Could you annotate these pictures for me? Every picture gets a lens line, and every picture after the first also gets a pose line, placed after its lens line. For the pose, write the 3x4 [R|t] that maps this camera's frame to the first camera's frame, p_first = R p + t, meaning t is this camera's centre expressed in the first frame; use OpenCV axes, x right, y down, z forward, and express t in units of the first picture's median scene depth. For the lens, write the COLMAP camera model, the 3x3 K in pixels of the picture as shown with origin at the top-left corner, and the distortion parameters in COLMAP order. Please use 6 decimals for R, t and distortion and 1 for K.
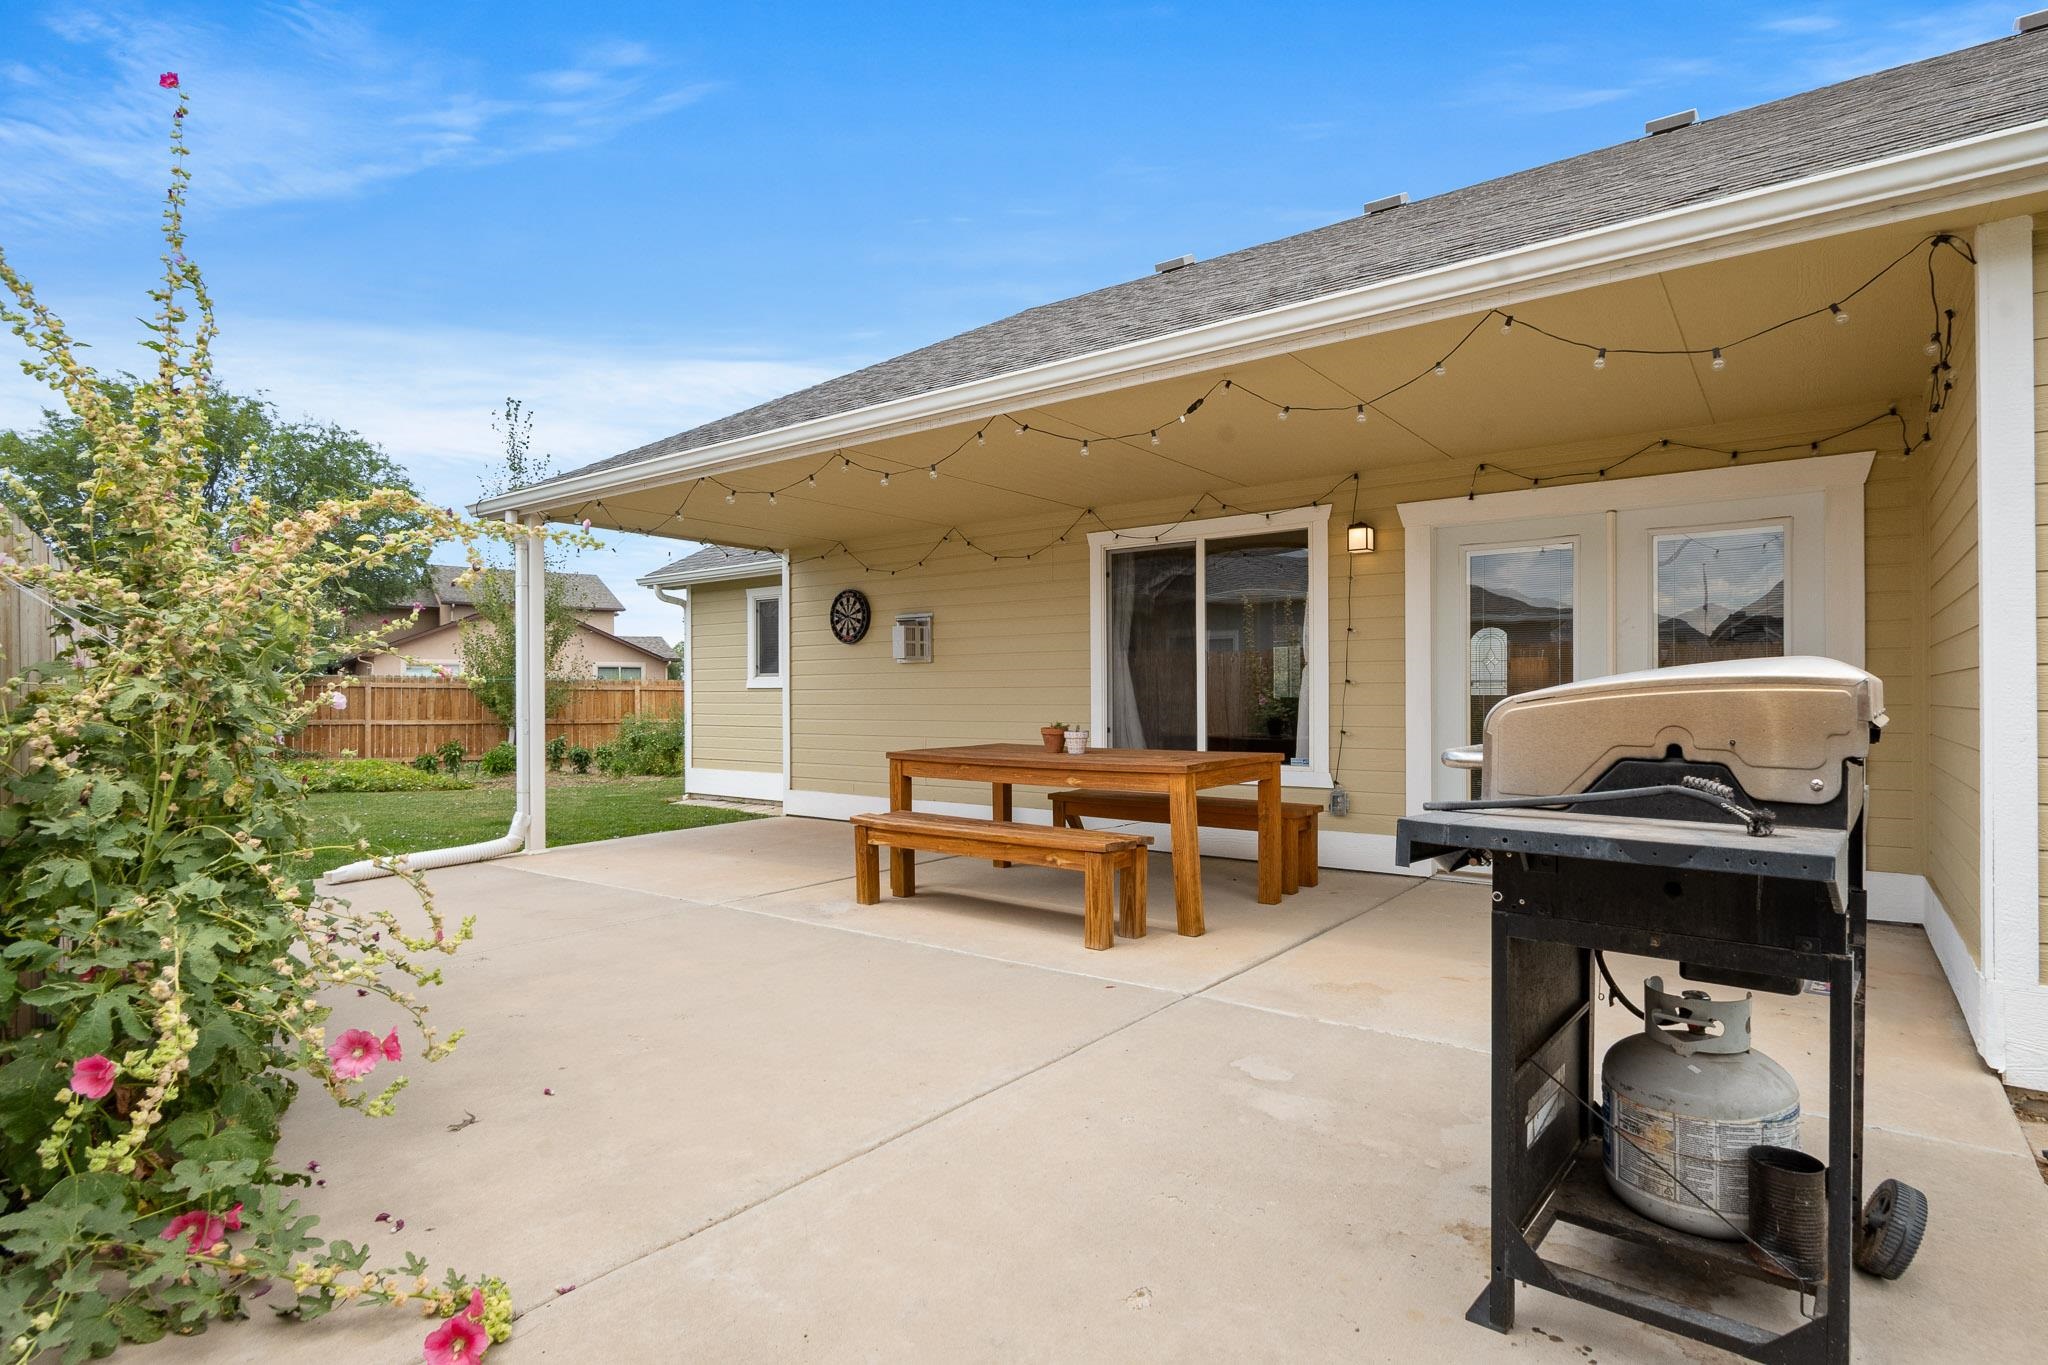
lens RADIAL K [[1074.1, 0, 1037.0], [0, 1074.1, 702.4], [0, 0, 1]] dist [-0.008721, 0.000456]
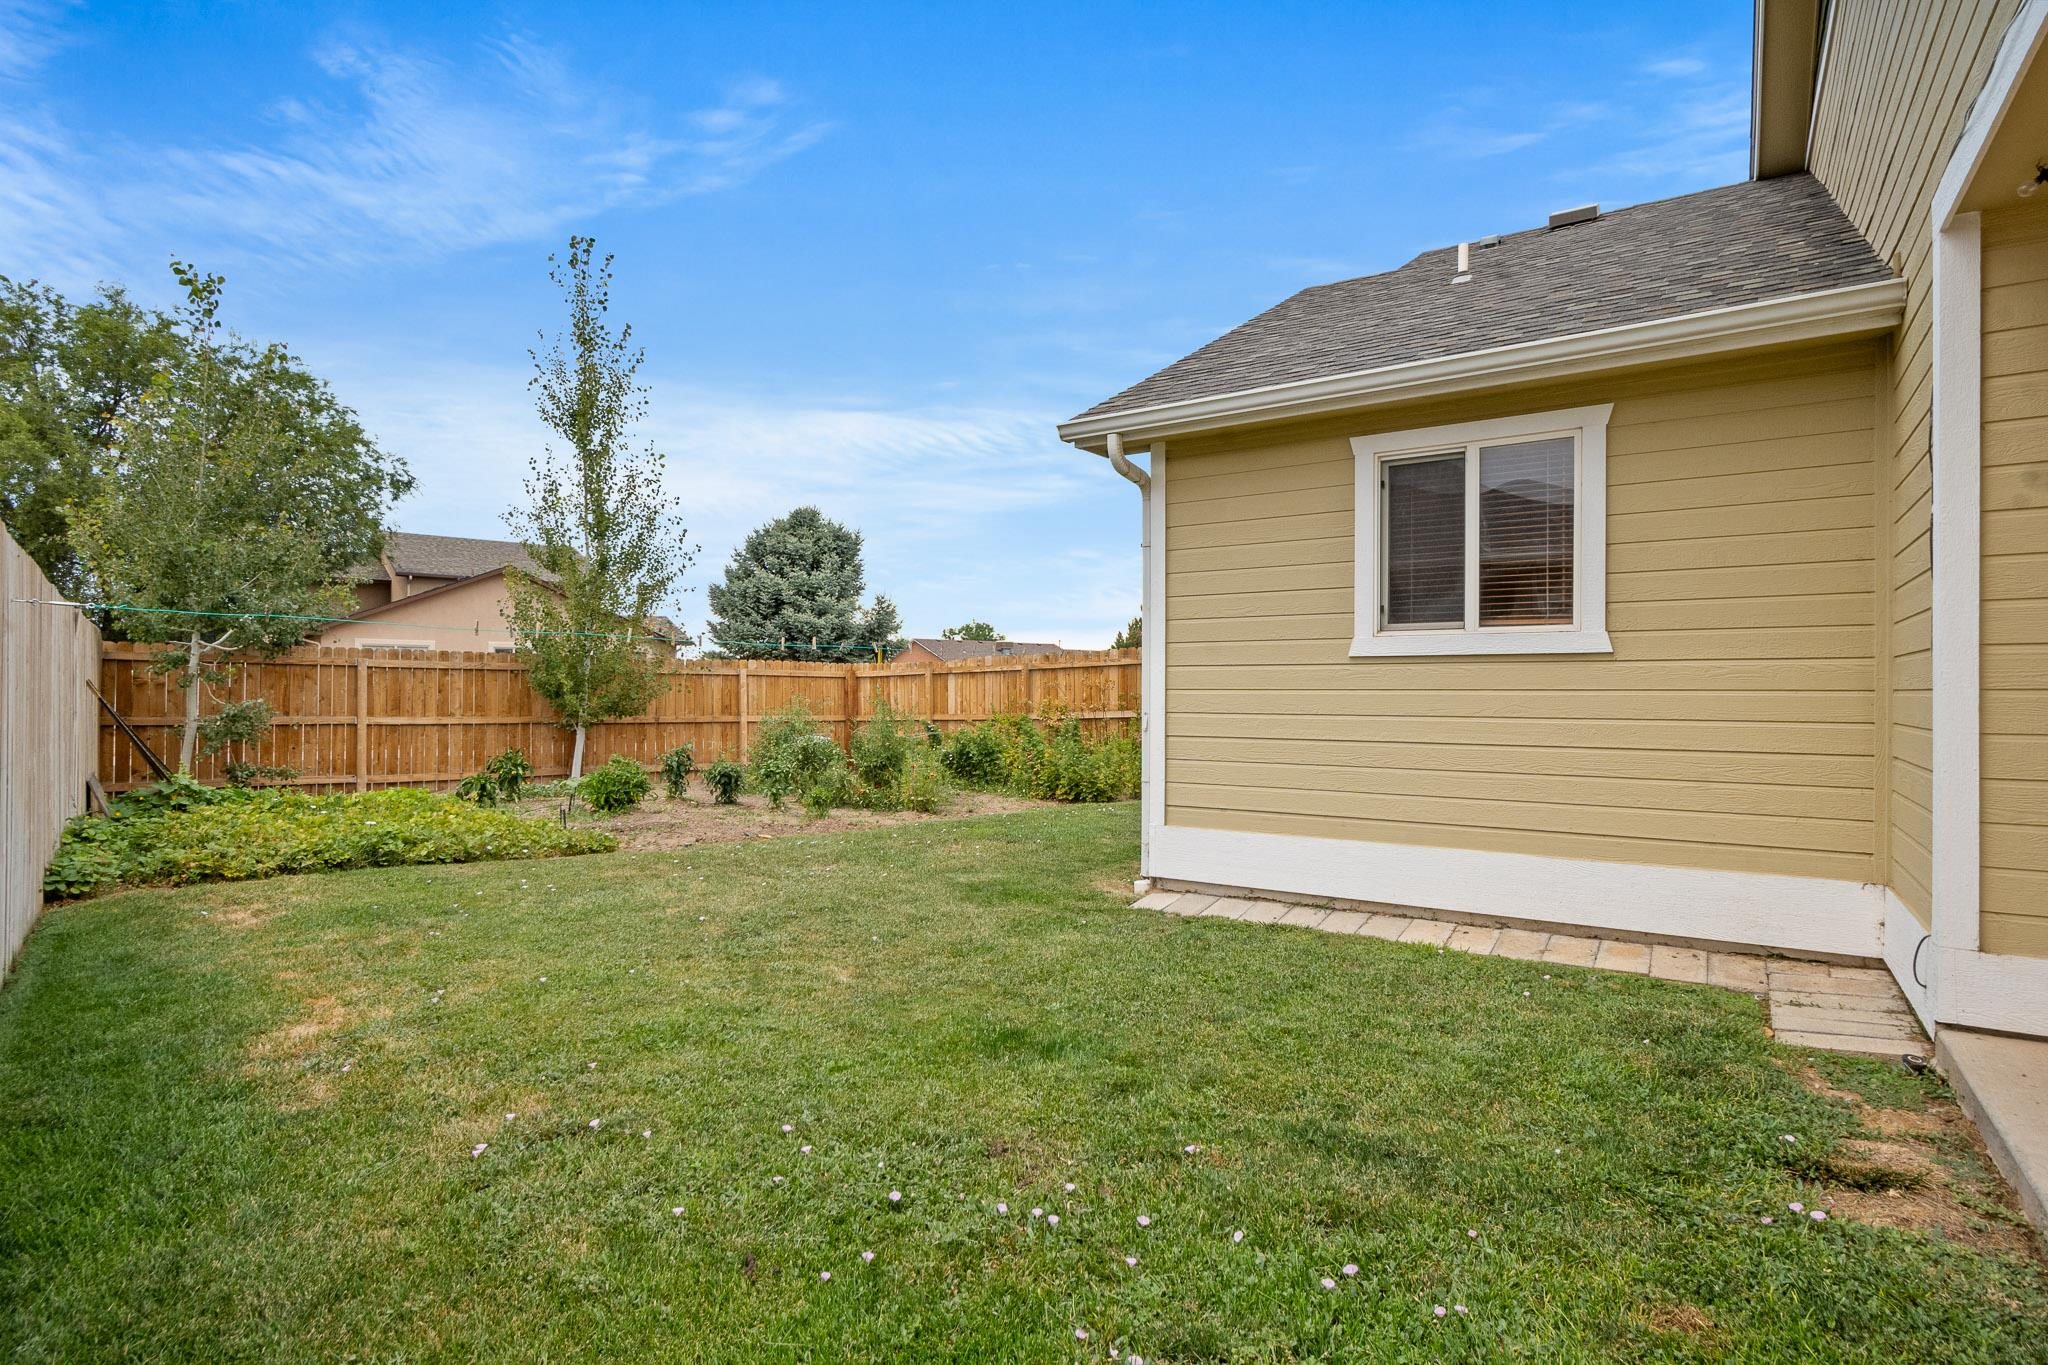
lens RADIAL K [[1074.1, 0, 1043.8], [0, 1074.1, 697.7], [0, 0, 1]] dist [-0.008721, 0.000456]
pose [[0.998095, 0.004389, 0.061534, -0.250125], [-0.004449, 0.999990, 0.000825, 0.002497], [-0.061530, -0.001097, 0.998105, 0.325110]]
